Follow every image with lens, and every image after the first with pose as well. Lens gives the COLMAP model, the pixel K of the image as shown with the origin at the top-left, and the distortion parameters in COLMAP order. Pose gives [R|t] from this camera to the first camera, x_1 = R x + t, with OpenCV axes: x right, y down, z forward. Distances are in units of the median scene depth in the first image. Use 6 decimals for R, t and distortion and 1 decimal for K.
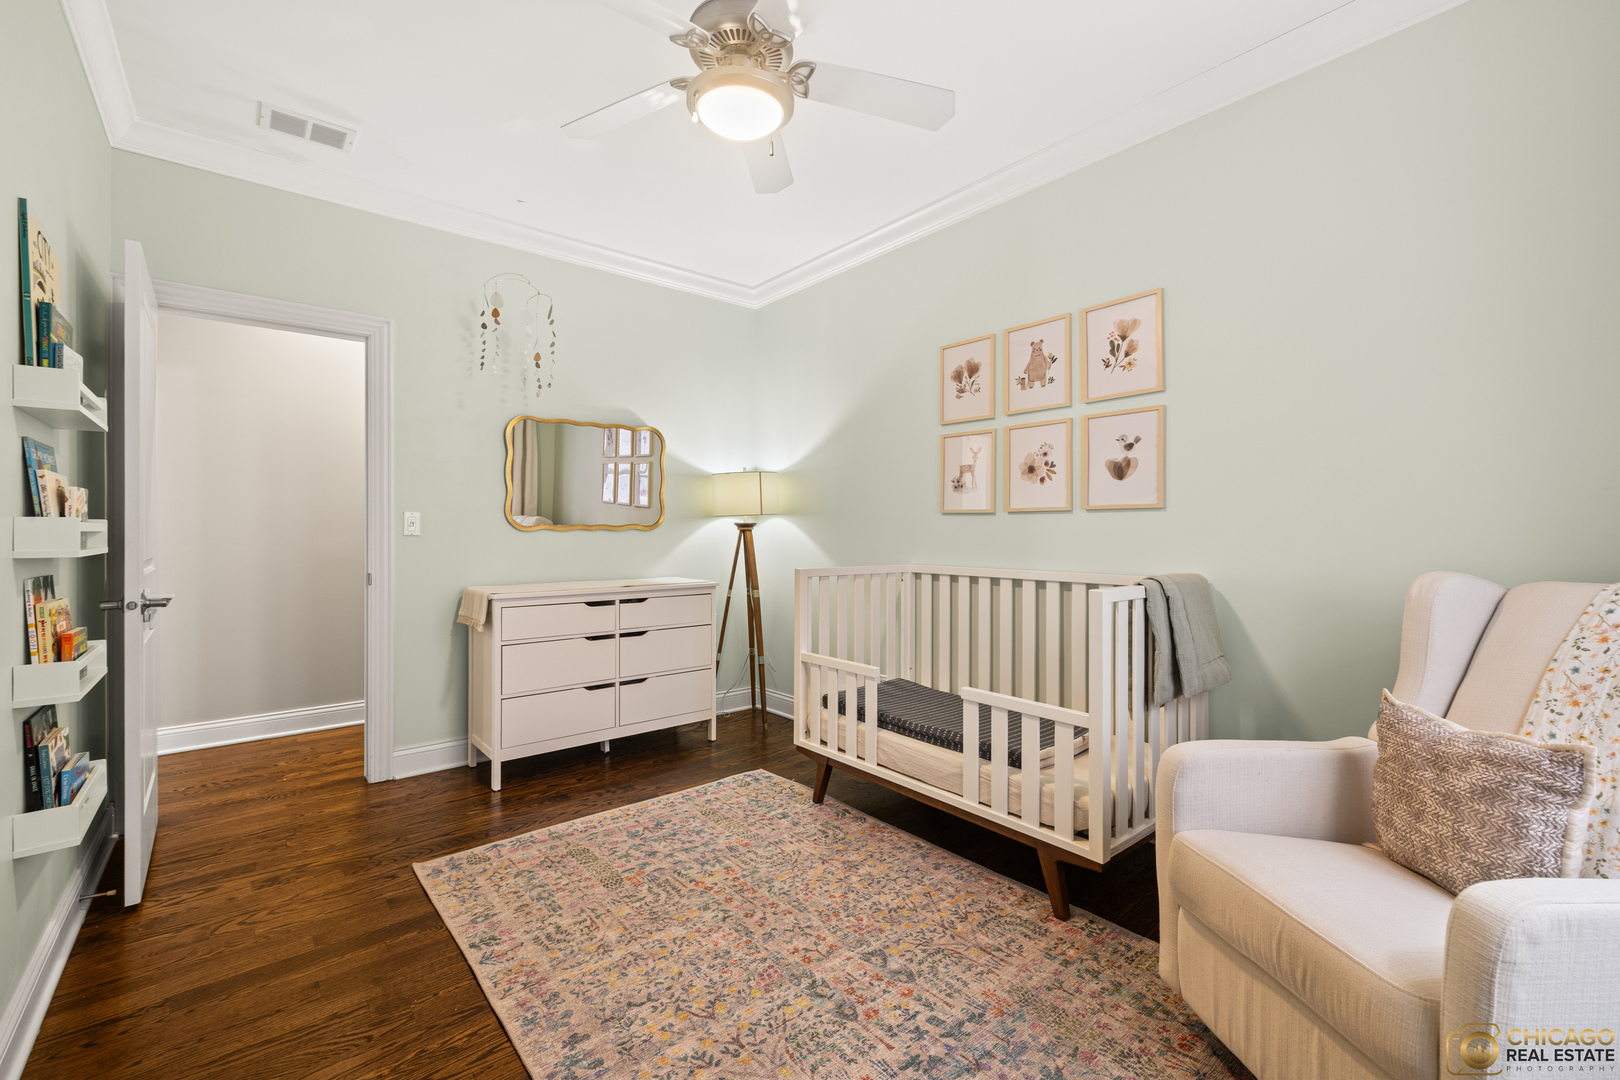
lens RADIAL K [[694.7, 0, 795.8], [0, 694.7, 531.8], [0, 0, 1]] dist [0.000633, 0.000561]
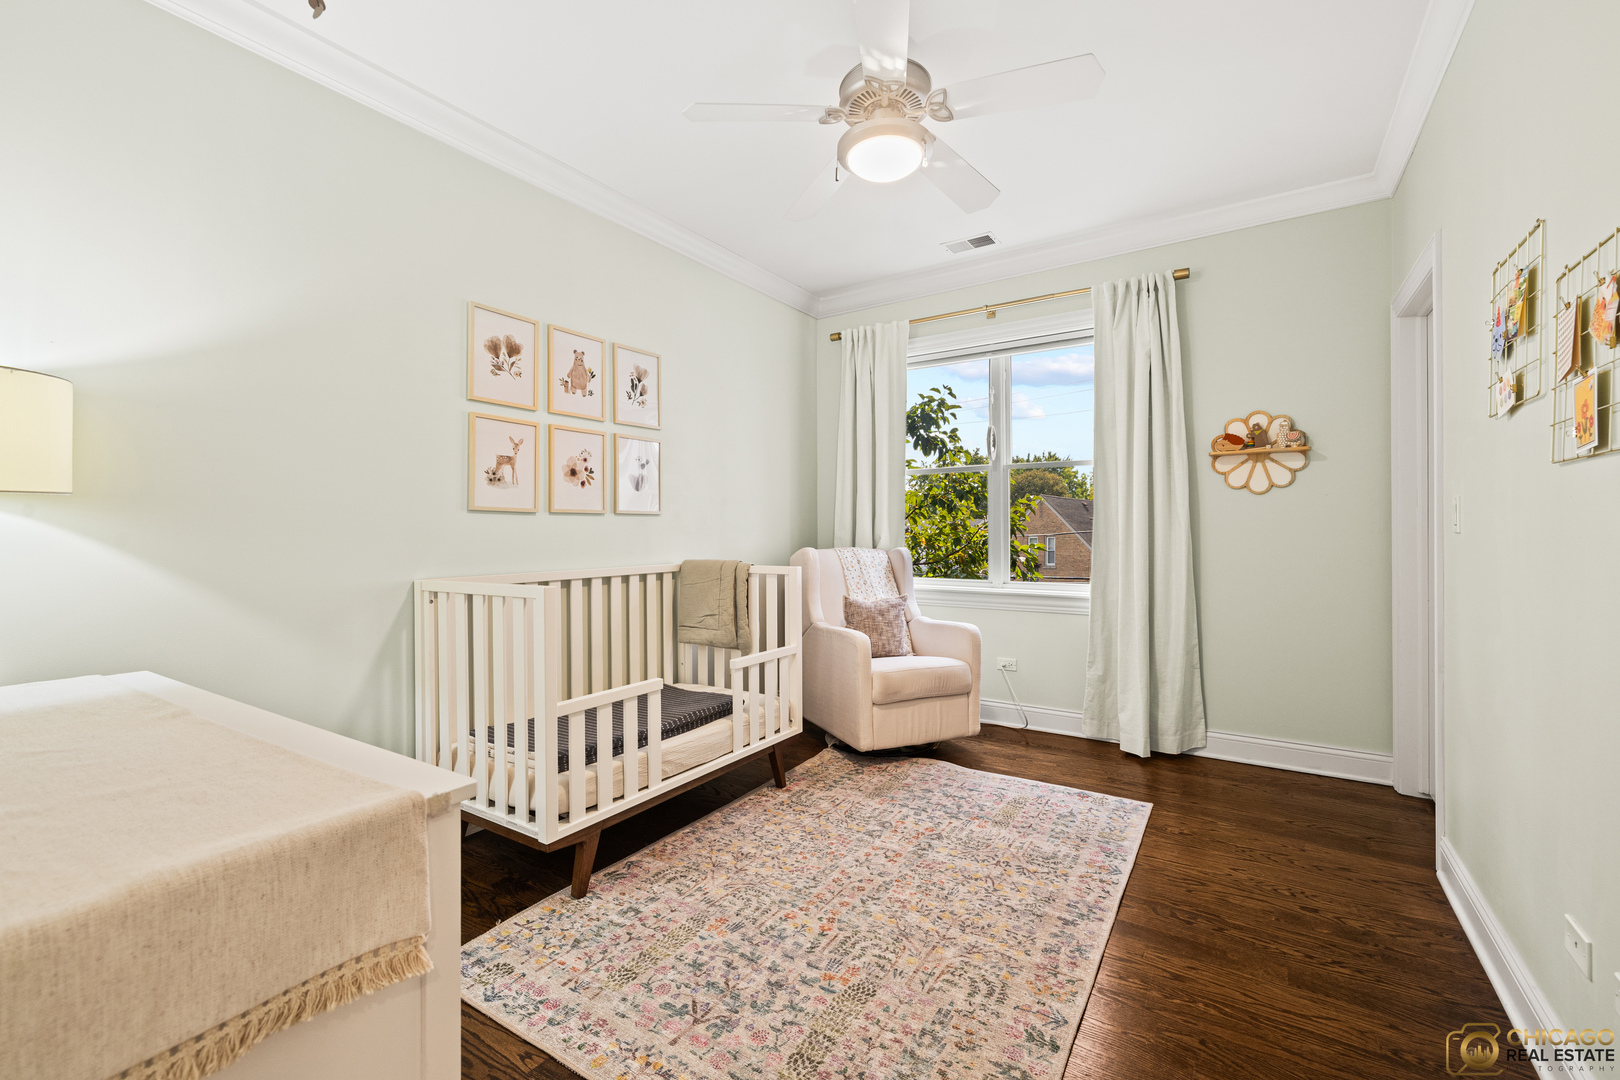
lens RADIAL K [[694.7, 0, 795.8], [0, 694.7, 531.8], [0, 0, 1]] dist [0.000633, 0.000561]
pose [[-0.305947, 0.000037, 0.952049, -0.834131], [0.007899, 0.999966, 0.002499, -0.001427], [-0.952016, 0.008284, -0.305937, 1.120080]]
